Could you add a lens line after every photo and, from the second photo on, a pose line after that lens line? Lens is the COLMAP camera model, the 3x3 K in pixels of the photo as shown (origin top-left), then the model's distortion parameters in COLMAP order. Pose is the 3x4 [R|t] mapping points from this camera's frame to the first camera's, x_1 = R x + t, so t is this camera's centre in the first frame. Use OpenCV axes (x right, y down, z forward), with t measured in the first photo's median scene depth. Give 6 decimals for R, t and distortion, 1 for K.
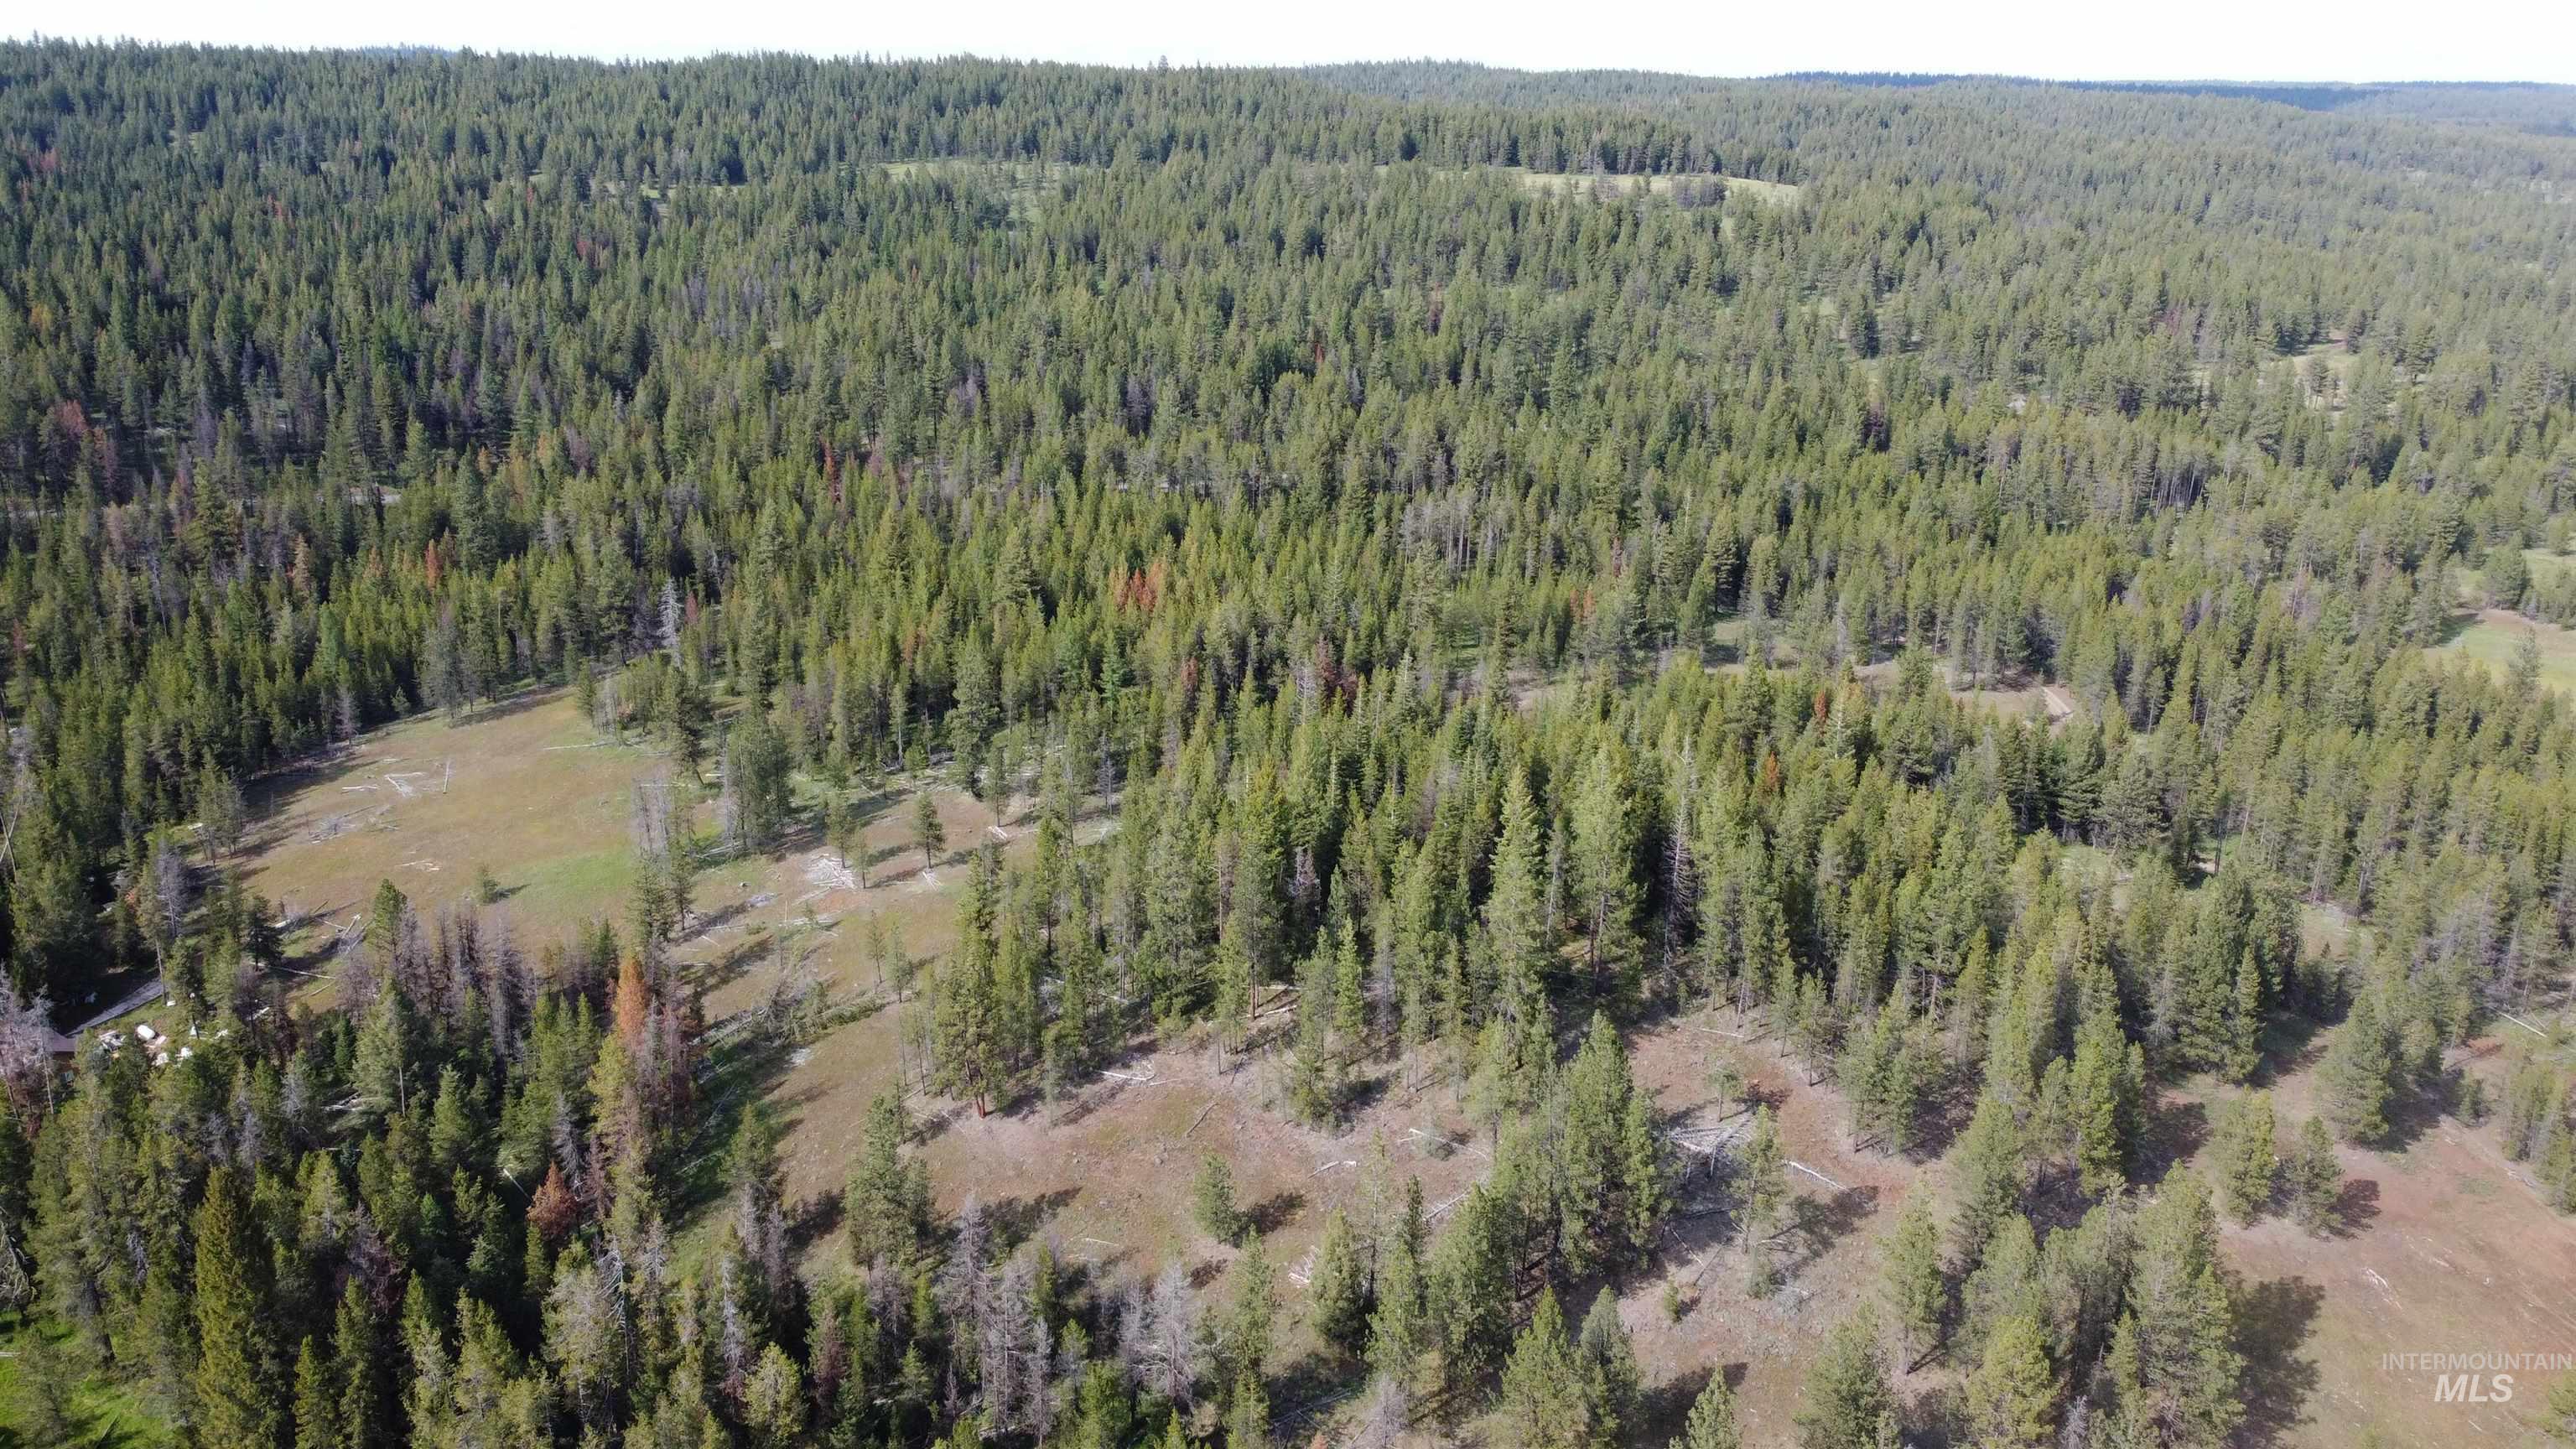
lens RADIAL K [[1949.1, 0, 1296.5], [0, 1949.1, 717.8], [0, 0, 1]] dist [0.003353, -0.006356]
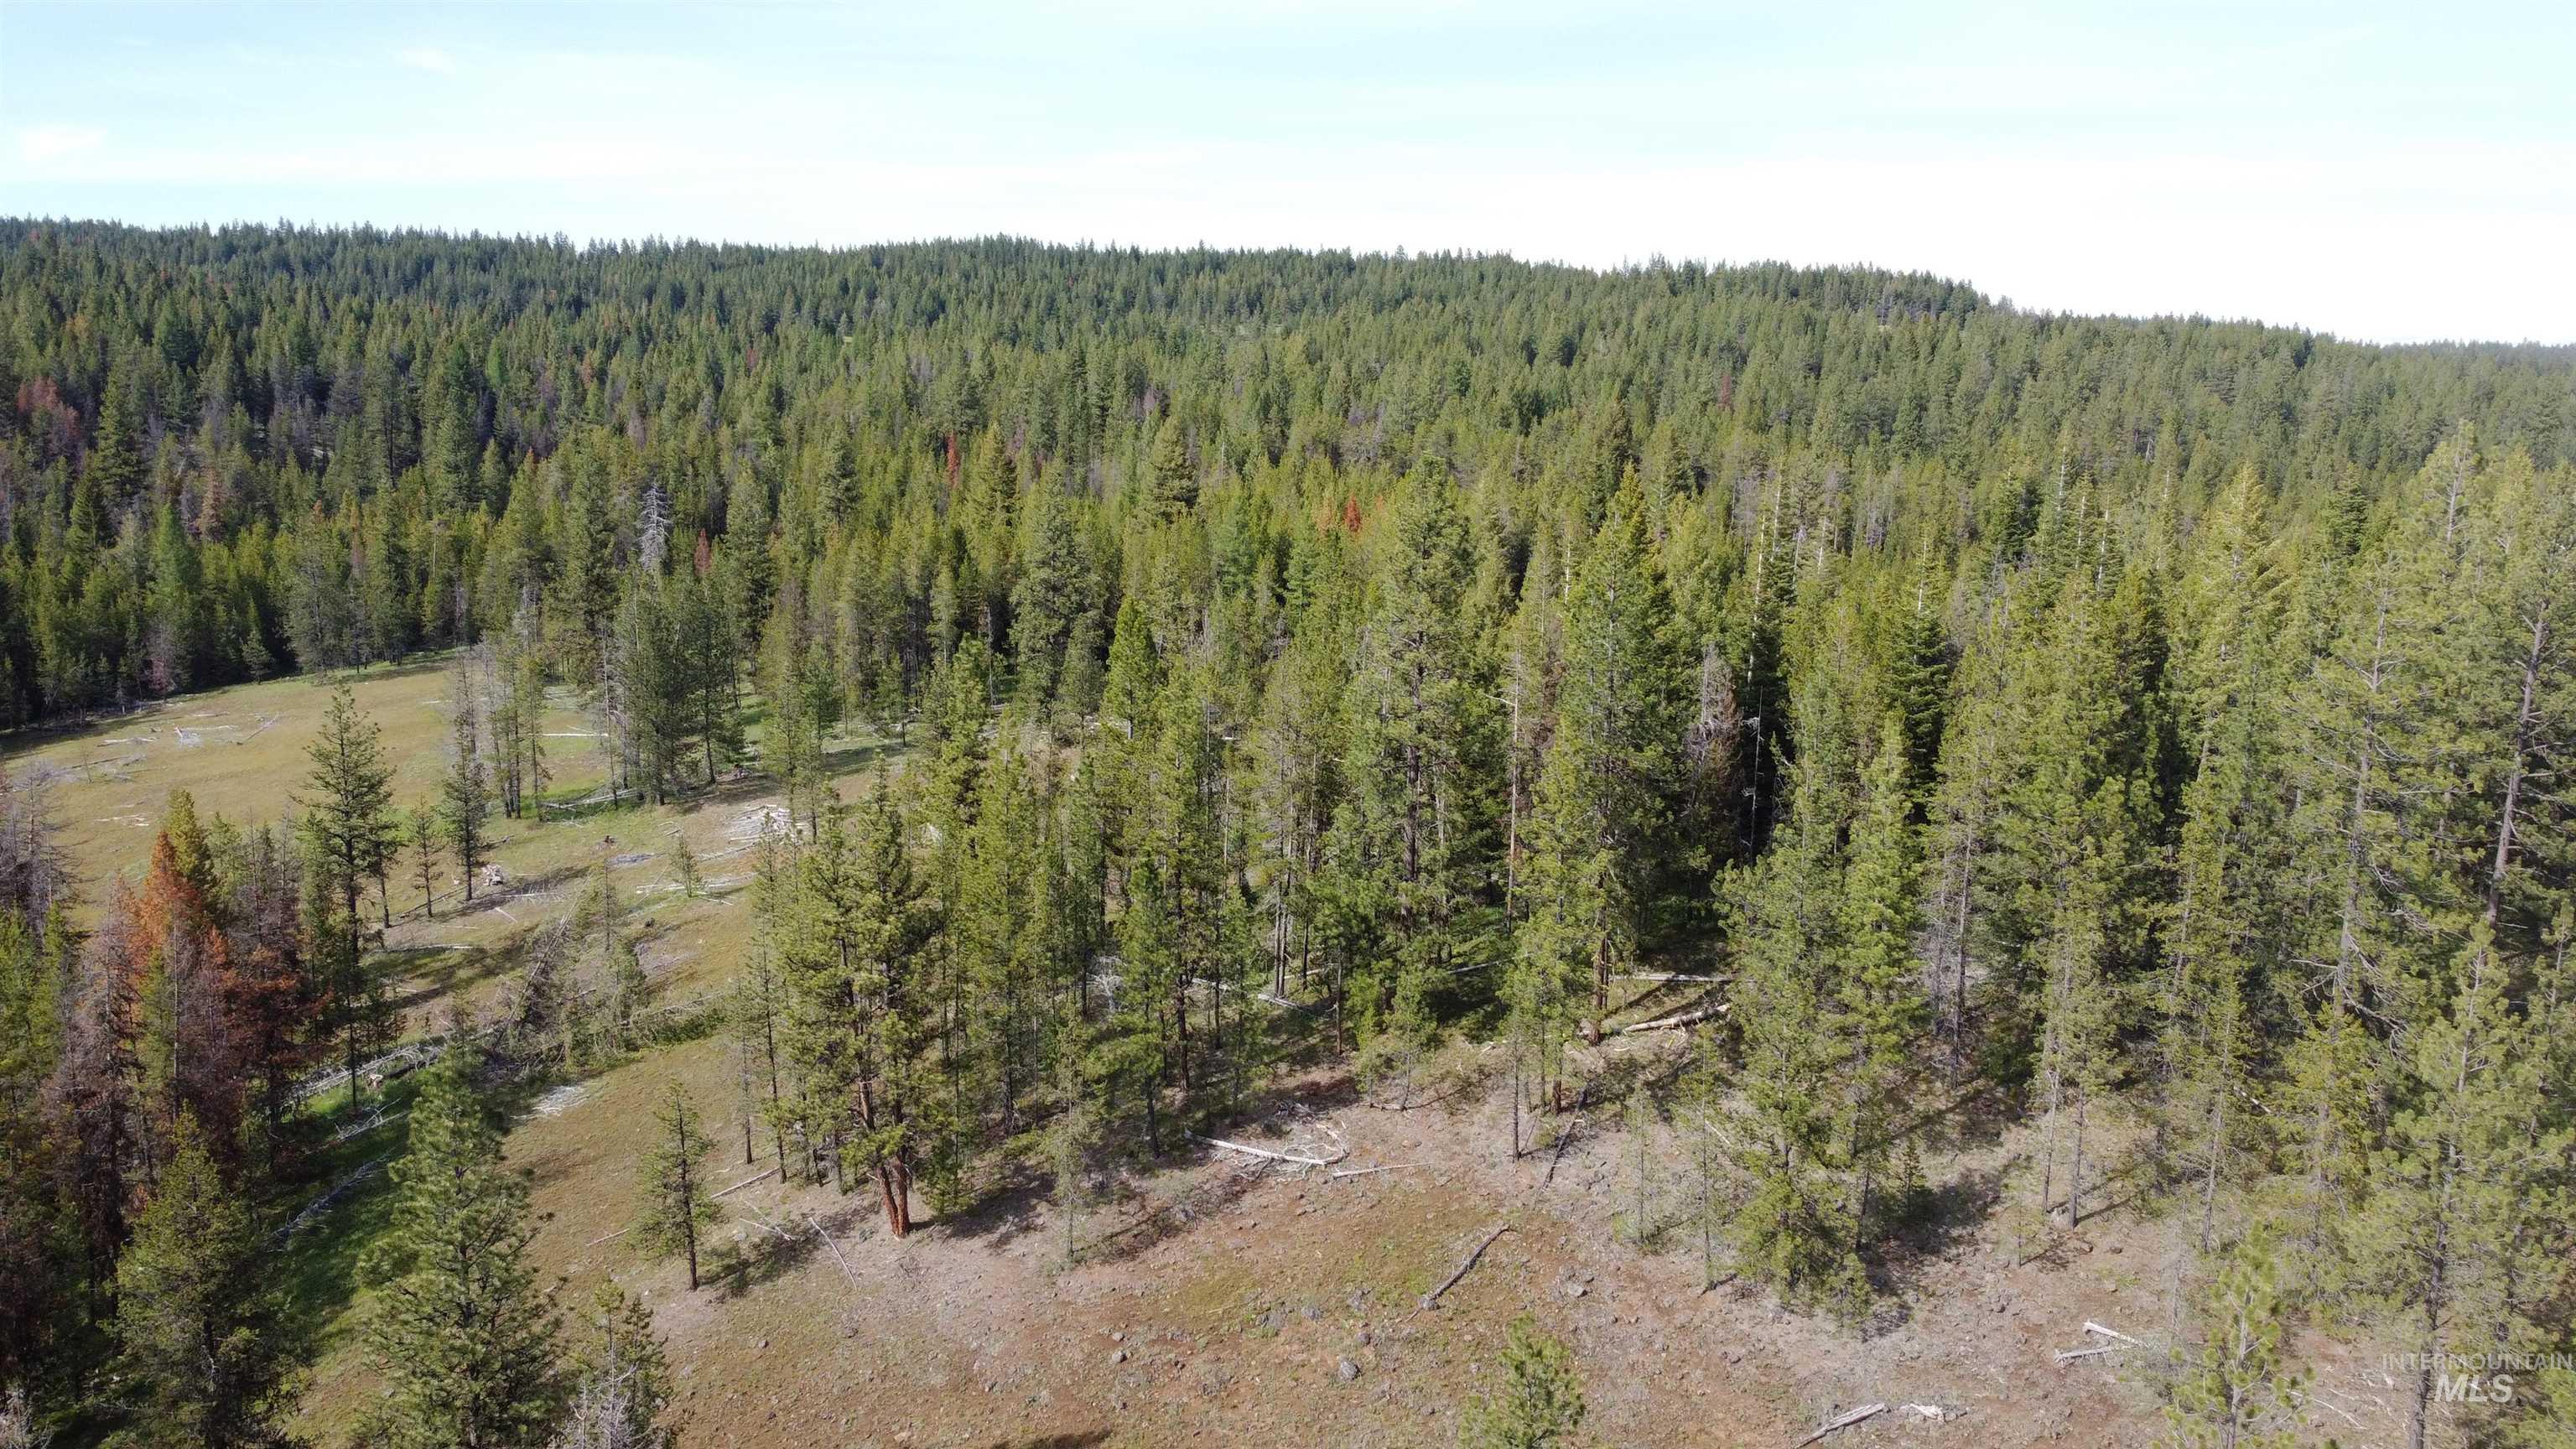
lens RADIAL K [[1949.1, 0, 1289.1], [0, 1949.1, 712.7], [0, 0, 1]] dist [0.003353, -0.006356]
pose [[0.993012, 0.025757, -0.115166, -0.027743], [-0.042742, 0.988131, -0.147546, 0.102963], [0.109999, 0.151438, 0.982327, 0.403239]]
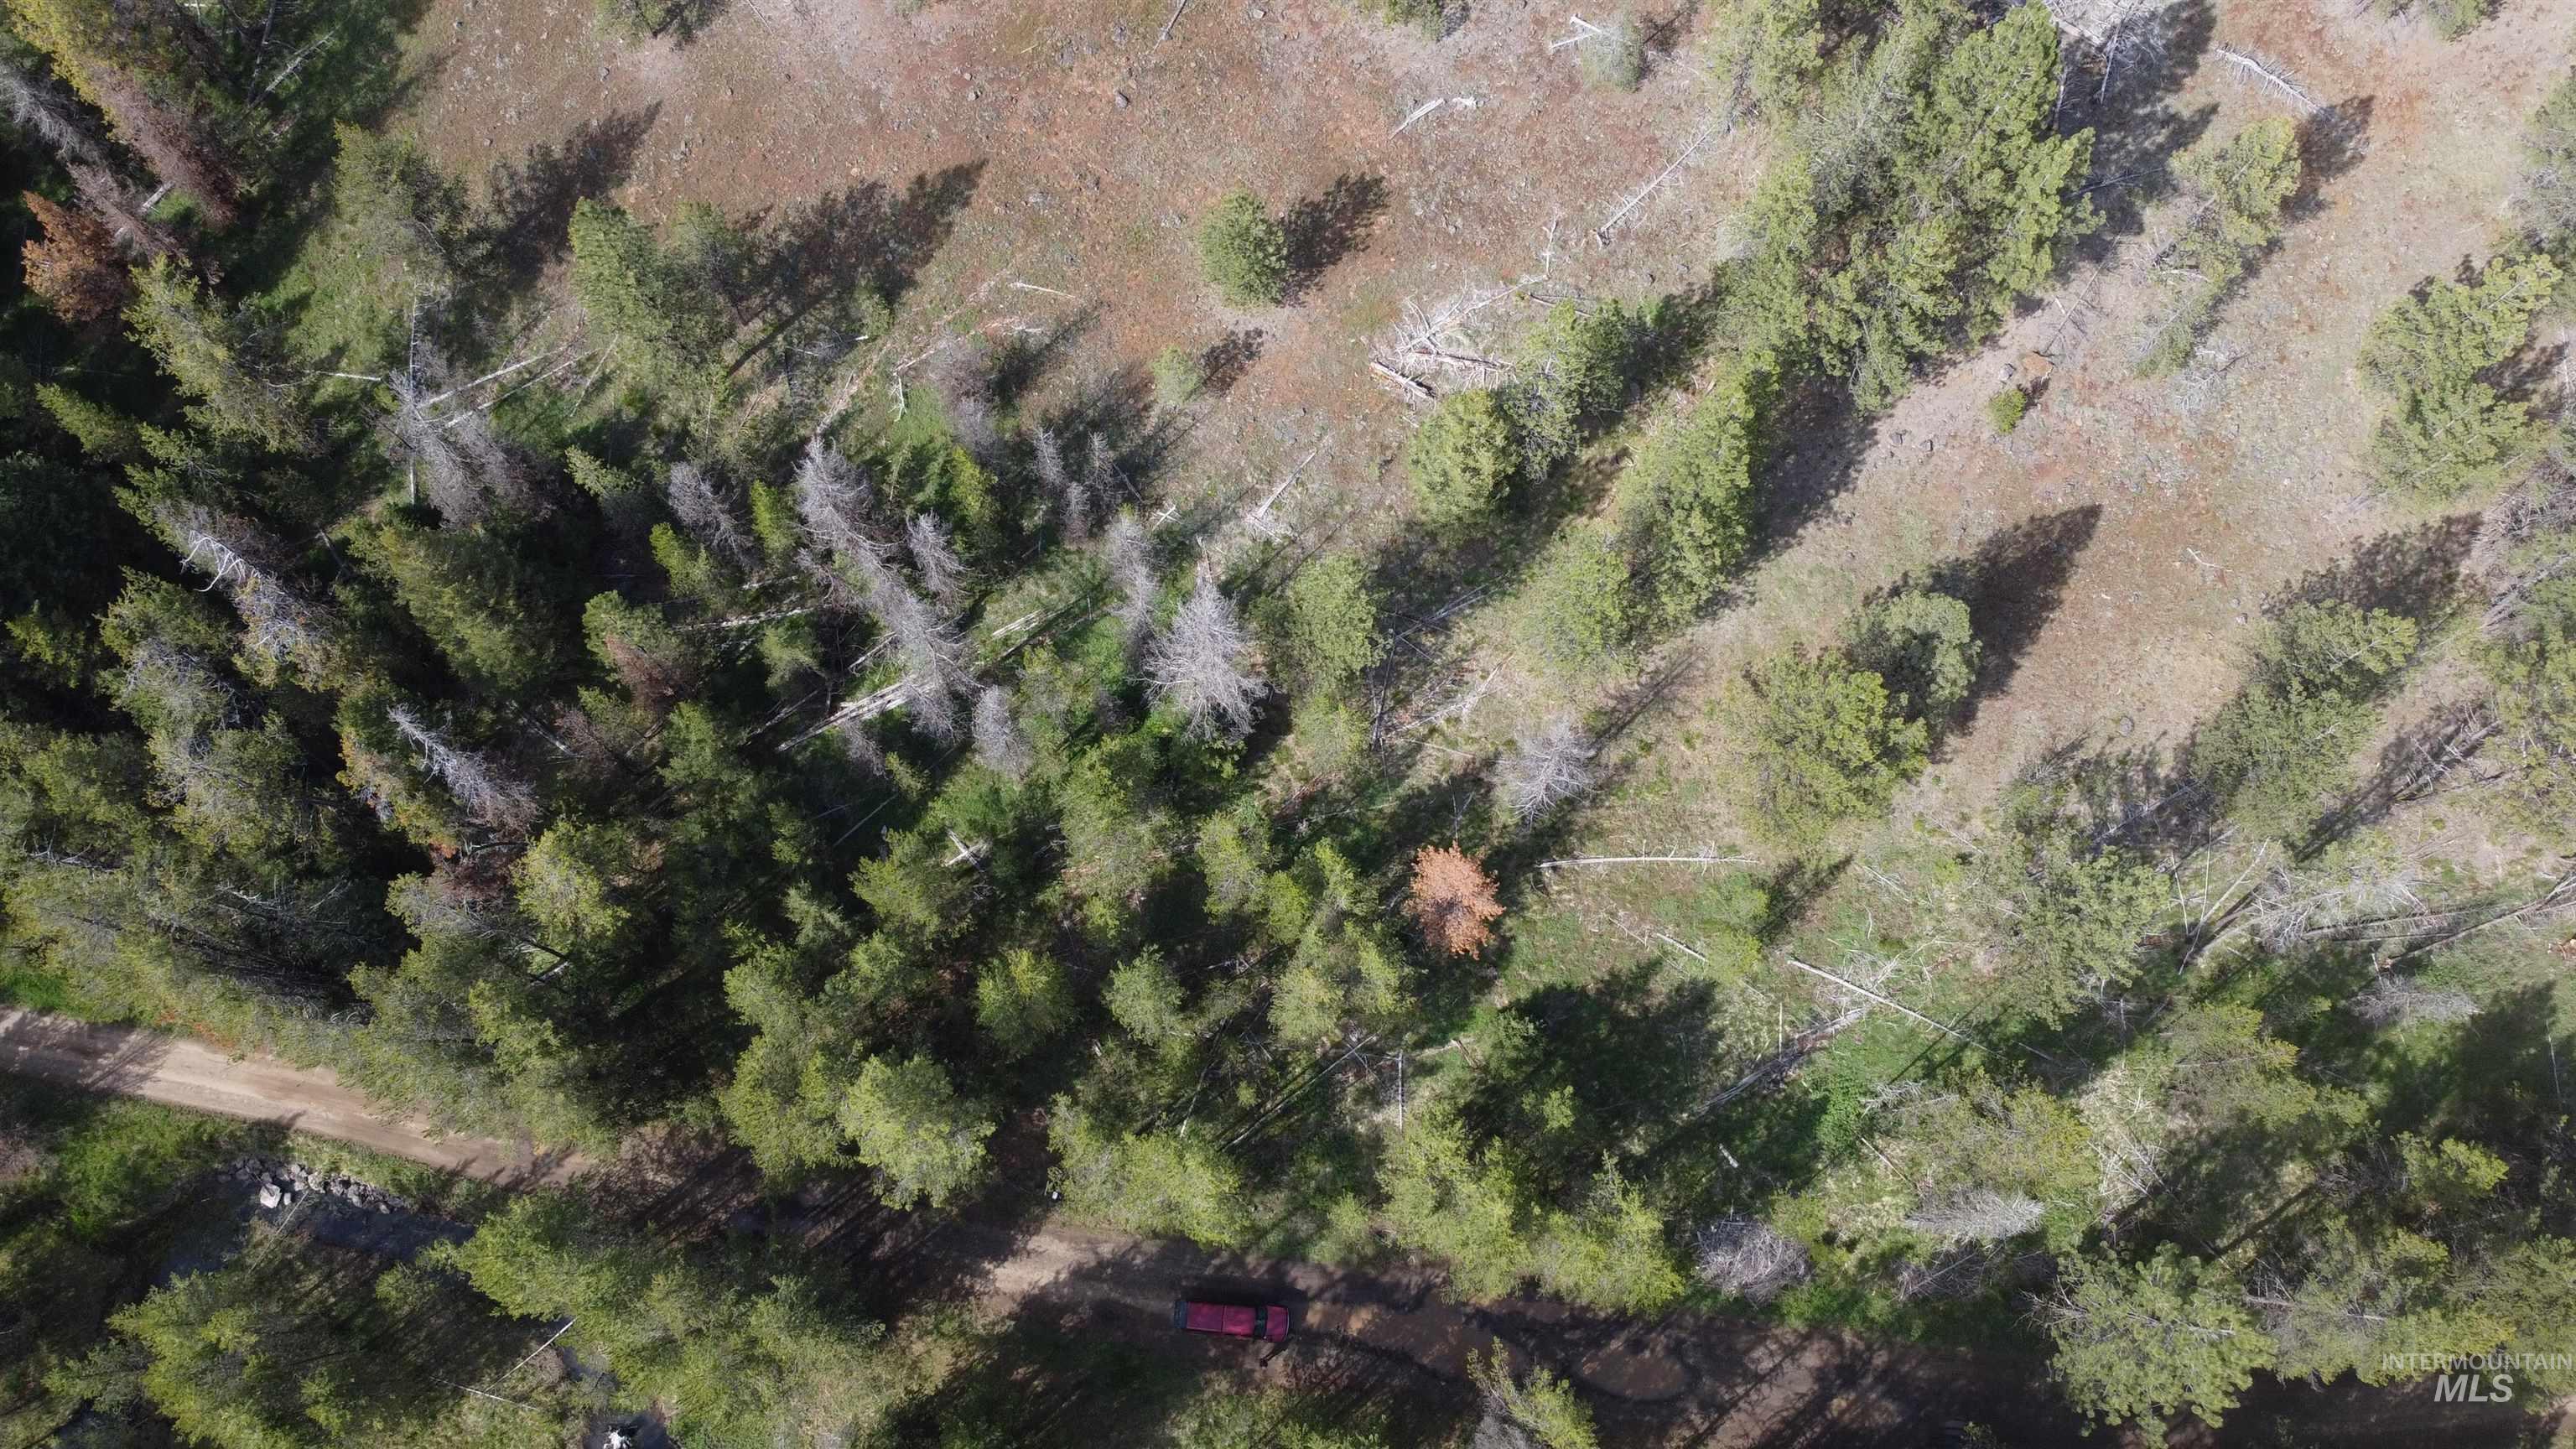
lens RADIAL K [[1949.1, 0, 1299.2], [0, 1949.1, 717.7], [0, 0, 1]] dist [0.003353, -0.006356]
pose [[0.998391, -0.052712, 0.020904, -0.025720], [0.011626, 0.551090, 0.834365, -0.089135], [-0.055501, -0.832779, 0.550816, 0.341695]]
